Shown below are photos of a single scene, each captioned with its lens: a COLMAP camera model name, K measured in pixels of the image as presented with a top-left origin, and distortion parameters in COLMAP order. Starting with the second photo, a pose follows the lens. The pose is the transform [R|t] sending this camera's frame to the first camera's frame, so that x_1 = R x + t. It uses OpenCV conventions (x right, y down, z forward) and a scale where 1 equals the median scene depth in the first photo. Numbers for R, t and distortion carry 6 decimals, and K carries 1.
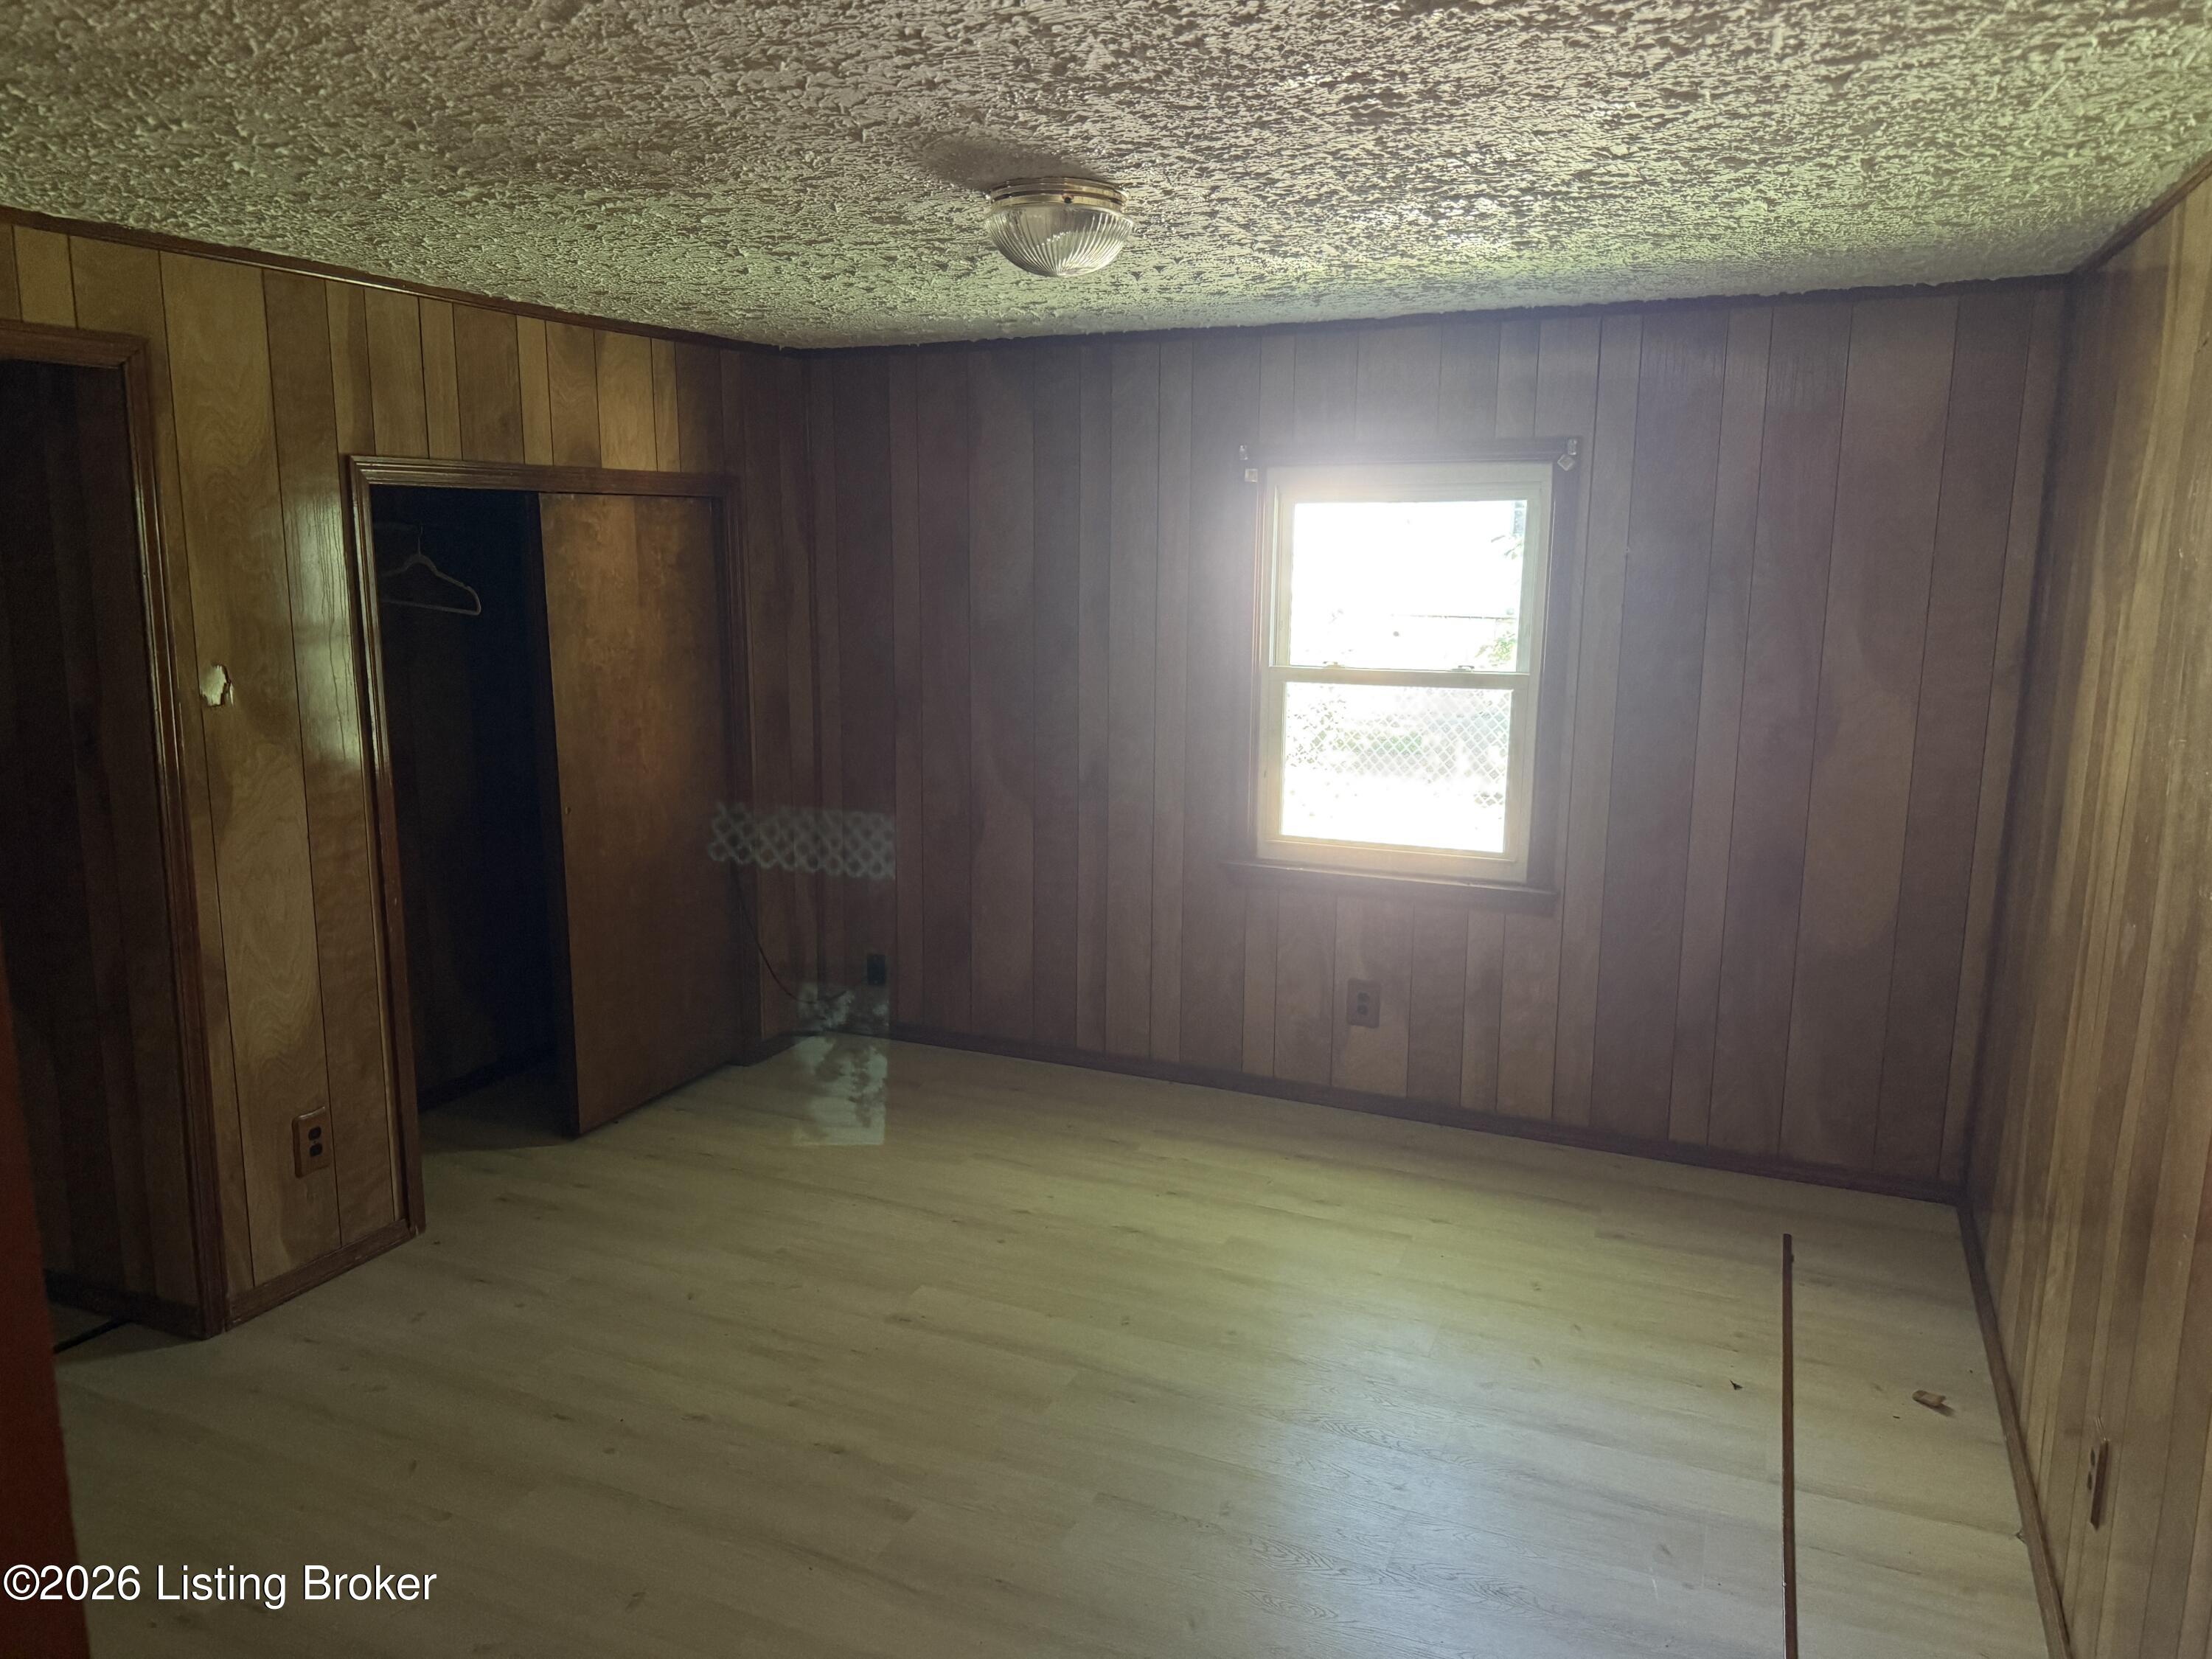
lens RADIAL K [[1476.2, 0, 1106.0], [0, 1476.2, 829.5], [0, 0, 1]] dist [0.002231, -0.000722]
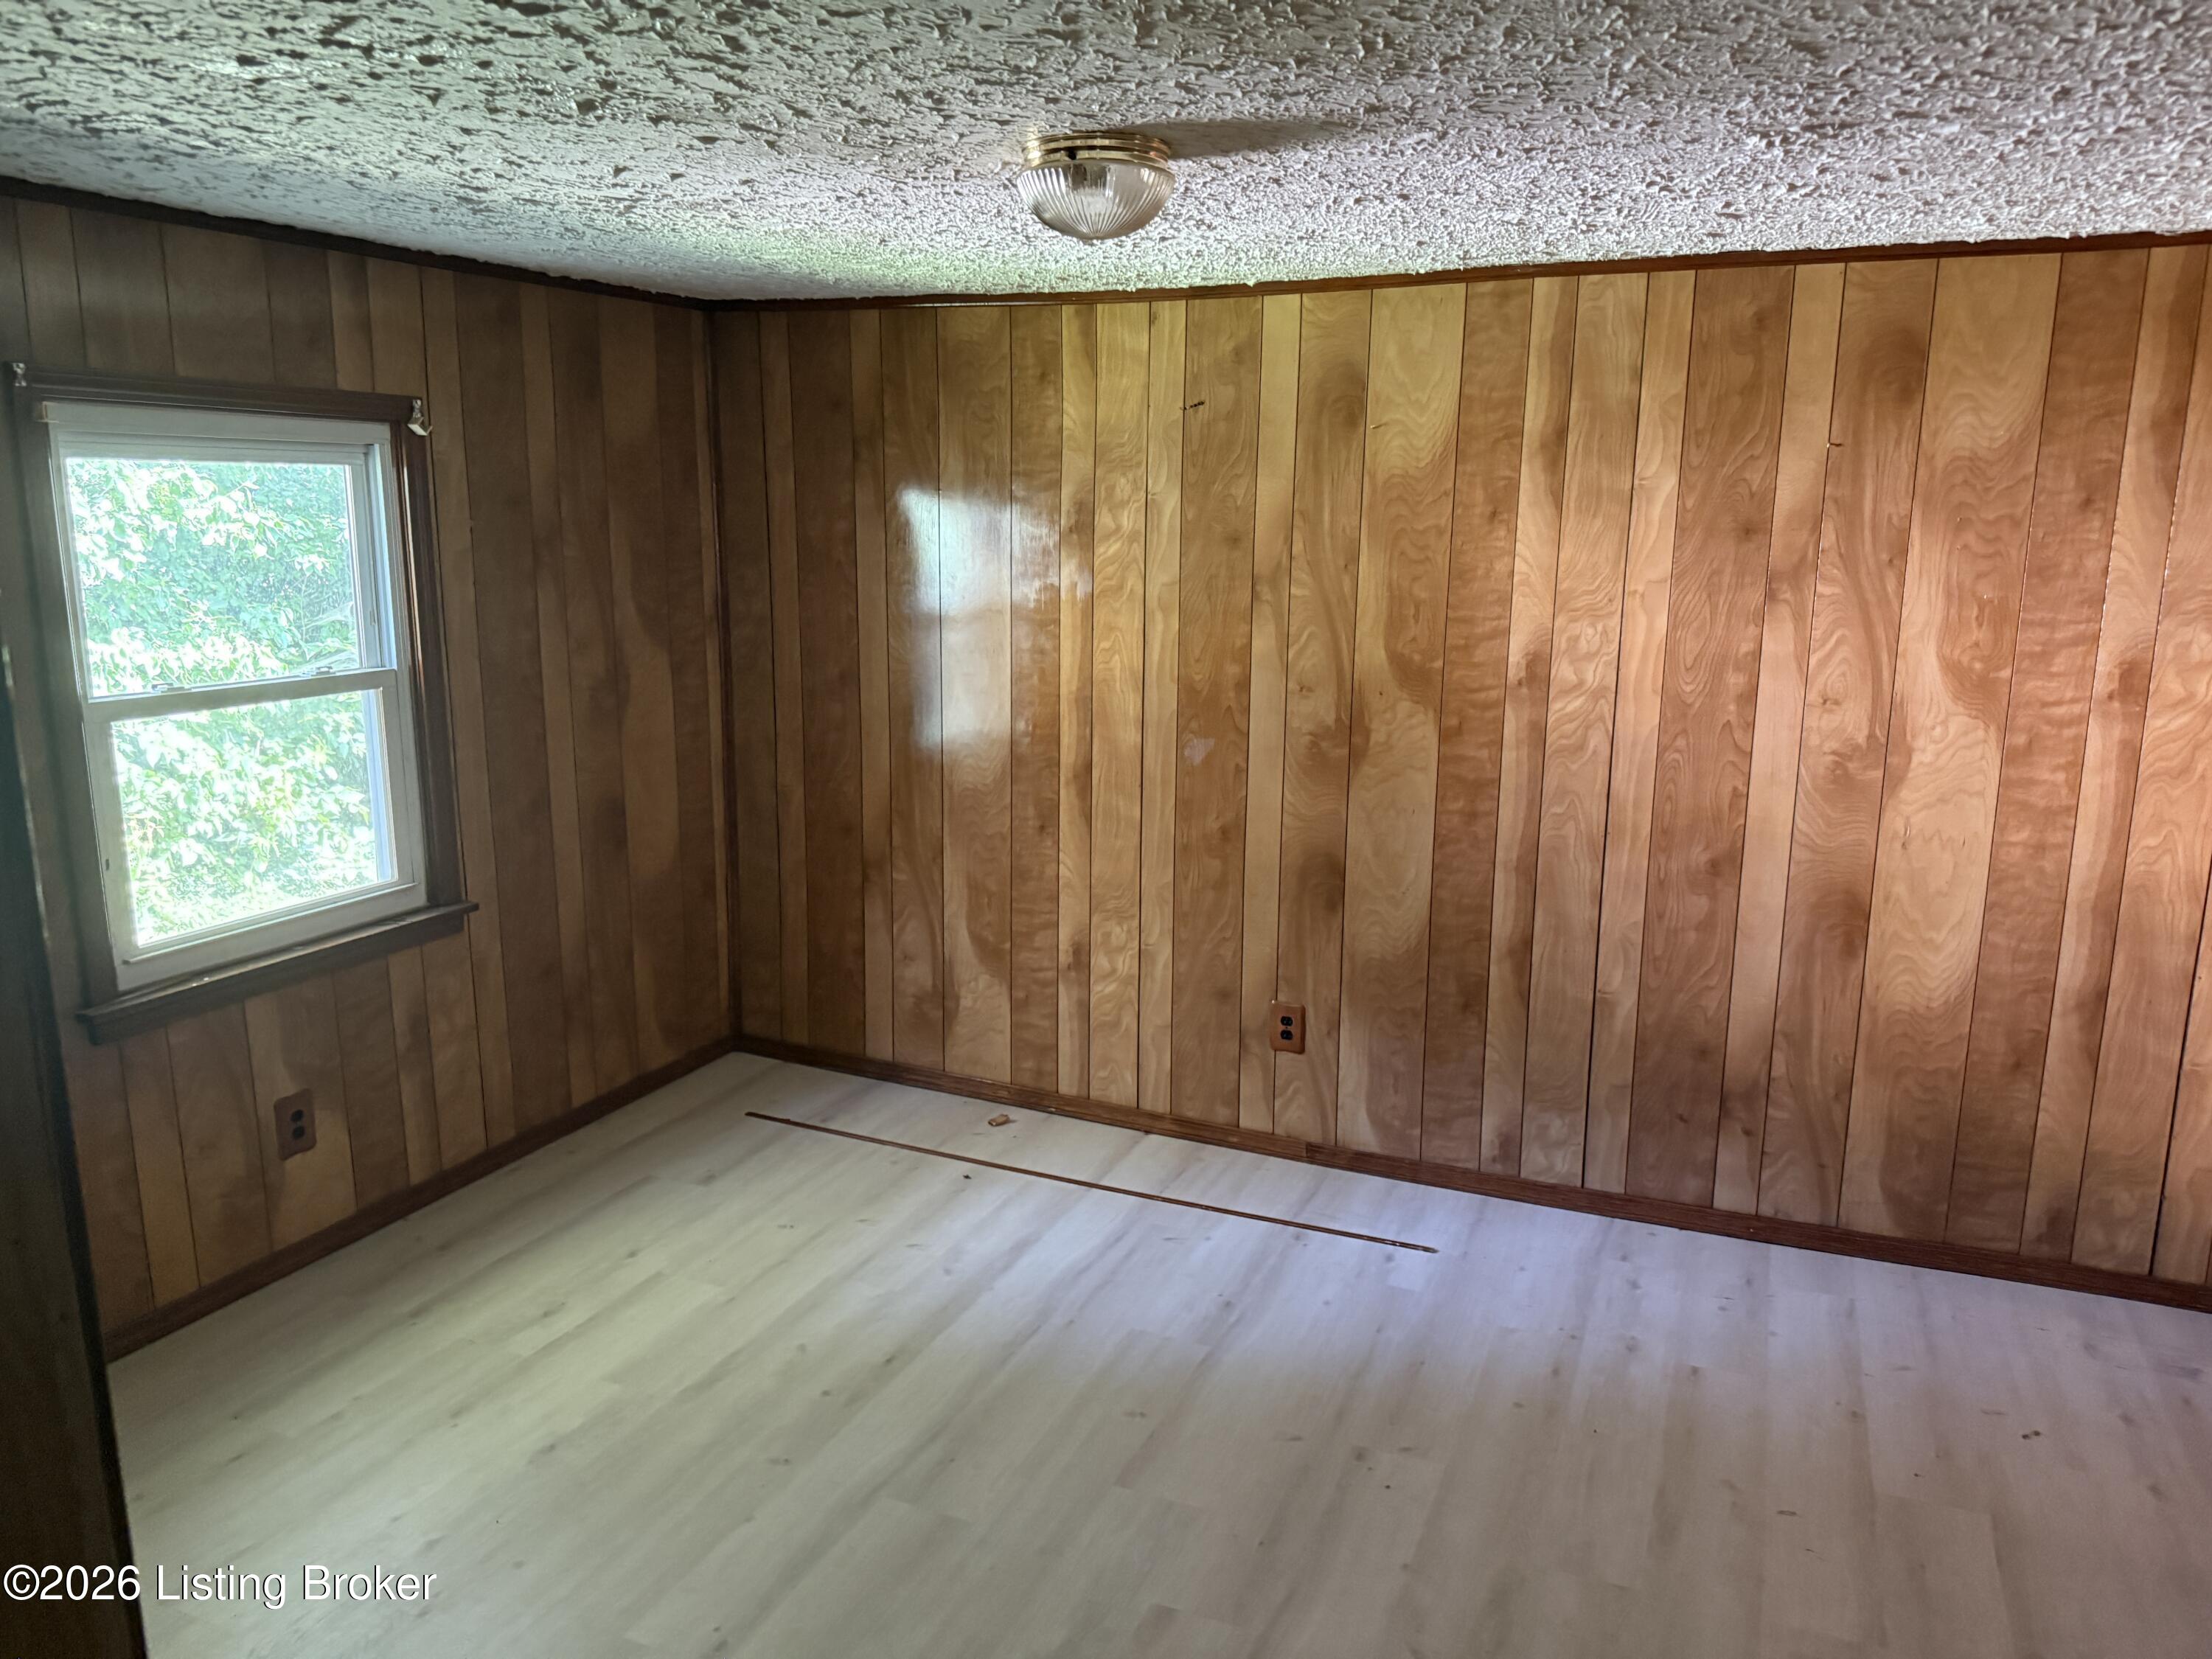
lens RADIAL K [[1535.0, 0, 1106.0], [0, 1535.0, 829.5], [0, 0, 1]] dist [0.005875, 0.001220]
pose [[-0.004381, -0.214125, 0.976796, -0.599143], [0.172060, 0.962077, 0.211670, -0.130921], [-0.985077, 0.168995, 0.032627, 0.574146]]
